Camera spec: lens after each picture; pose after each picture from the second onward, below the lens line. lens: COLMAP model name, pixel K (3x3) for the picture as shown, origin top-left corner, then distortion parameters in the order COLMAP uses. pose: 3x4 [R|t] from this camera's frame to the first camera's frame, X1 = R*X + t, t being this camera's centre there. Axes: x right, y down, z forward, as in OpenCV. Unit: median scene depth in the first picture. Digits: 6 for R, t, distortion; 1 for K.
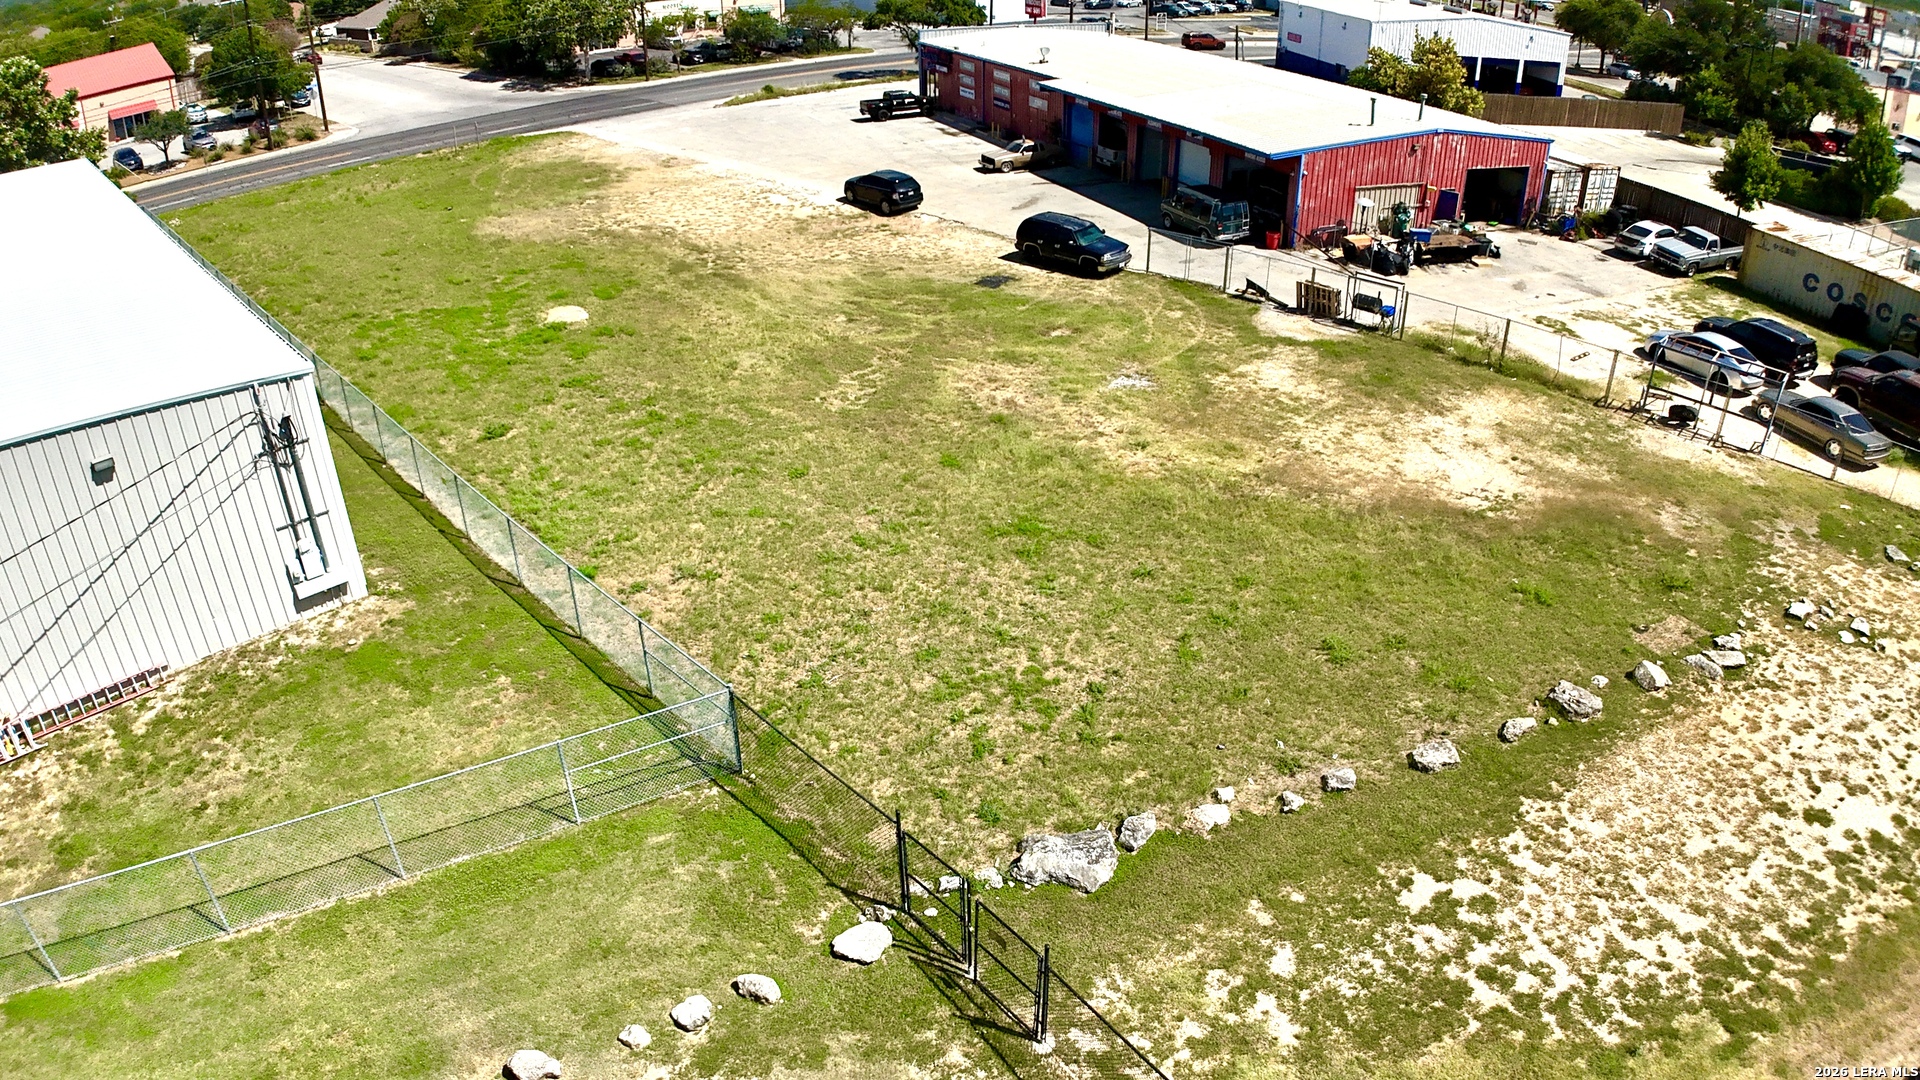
lens RADIAL K [[1191.5, 0, 956.8], [0, 1191.5, 539.7], [0, 0, 1]] dist [-0.187407, 0.022031]
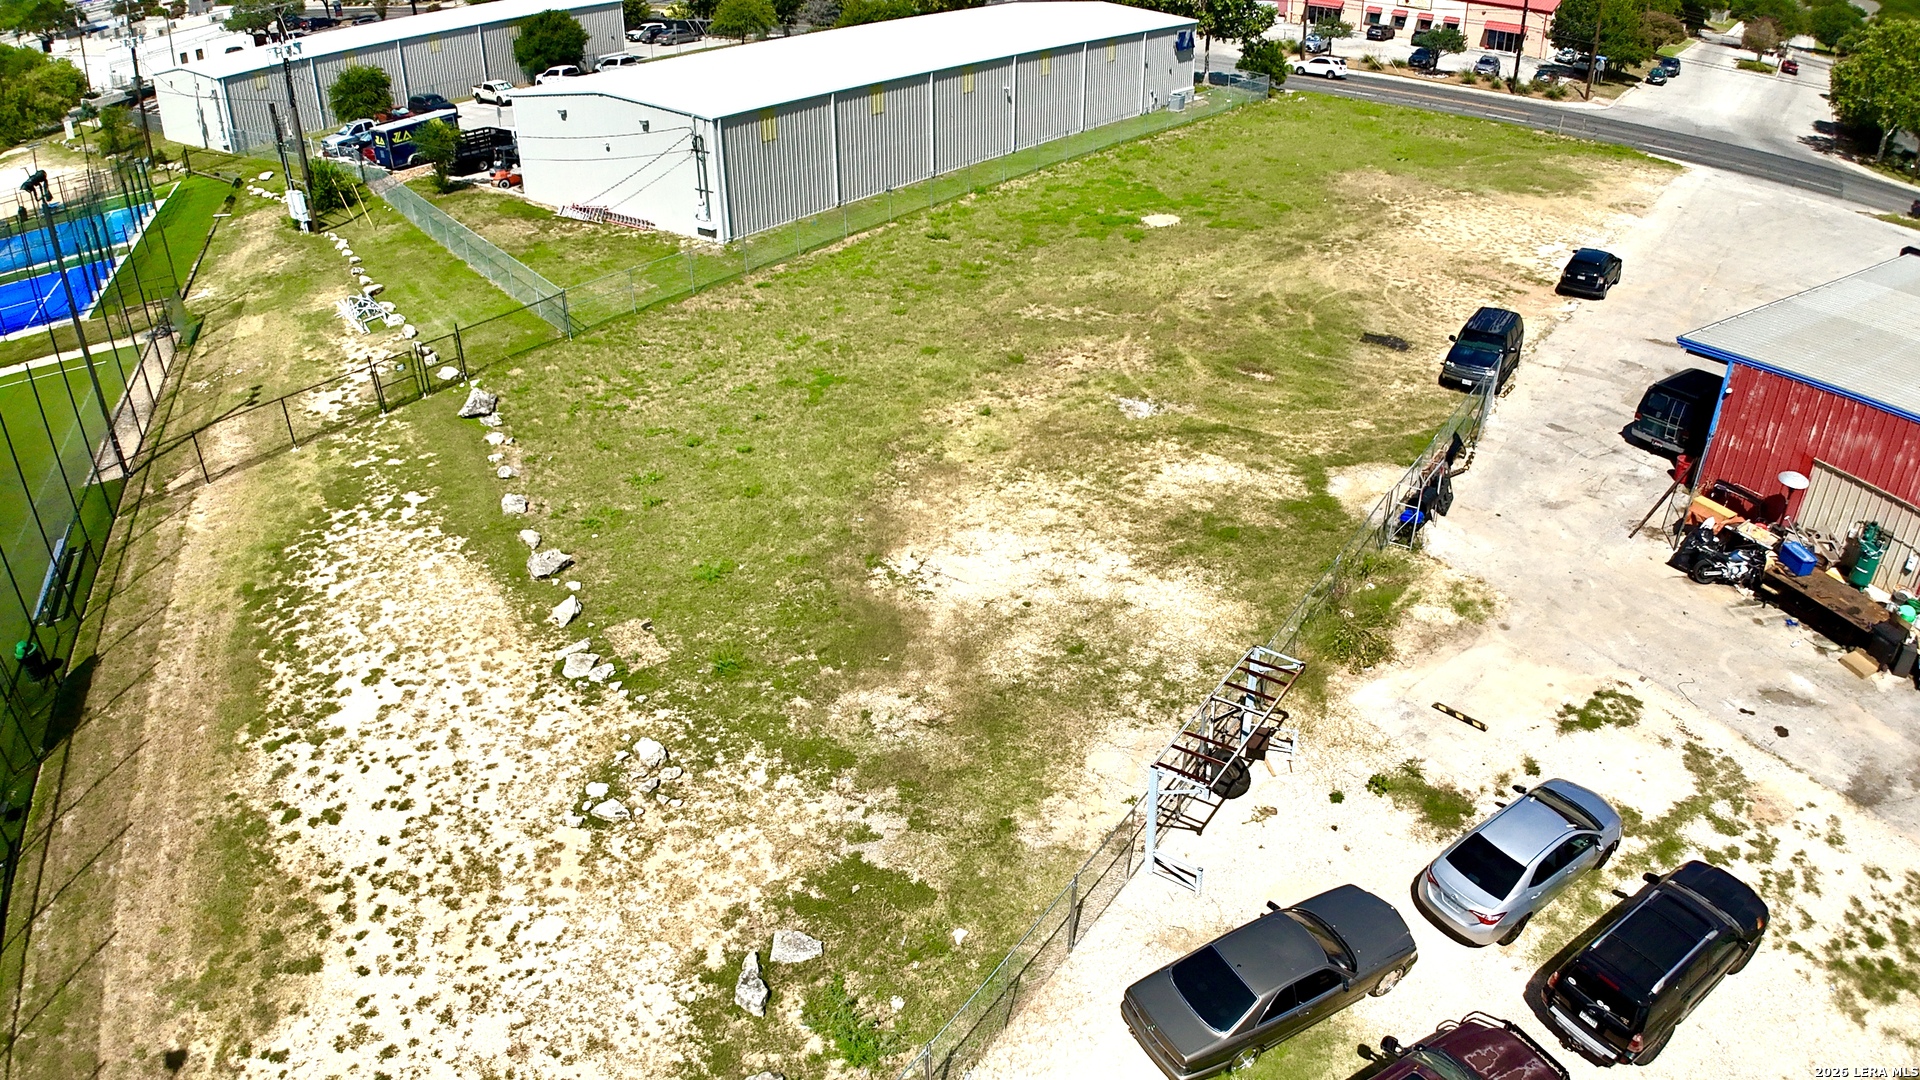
lens RADIAL K [[1191.5, 0, 968.7], [0, 1191.5, 533.1], [0, 0, 1]] dist [-0.187407, 0.022031]
pose [[0.159505, 0.506821, -0.847167, 1.159759], [-0.481685, 0.789022, 0.381344, -0.409745], [0.861706, 0.347241, 0.369981, 0.622327]]
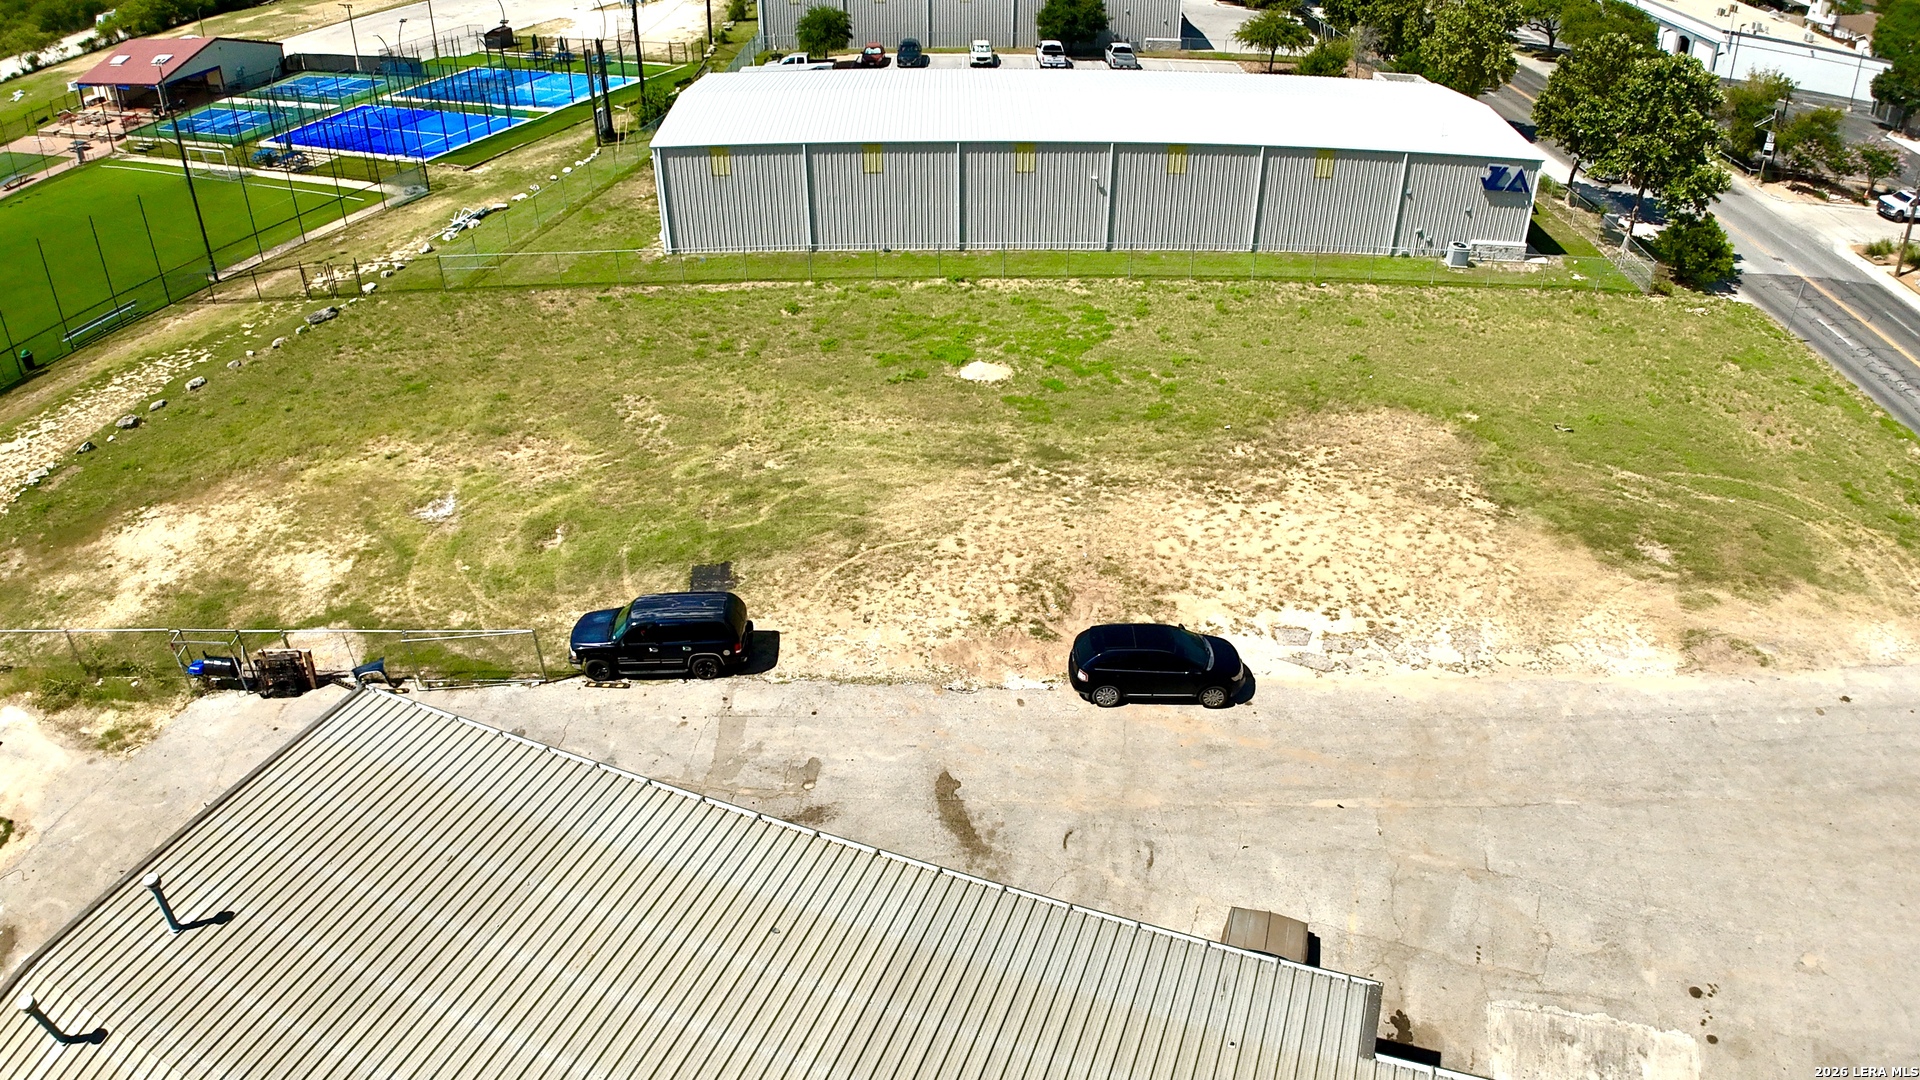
lens RADIAL K [[1191.5, 0, 956.7], [0, 1191.5, 546.1], [0, 0, 1]] dist [-0.187407, 0.022031]
pose [[-0.685274, 0.417864, -0.596481, 0.528179], [-0.352270, 0.526653, 0.773655, -1.251828], [0.637421, 0.740288, -0.213701, 1.771244]]
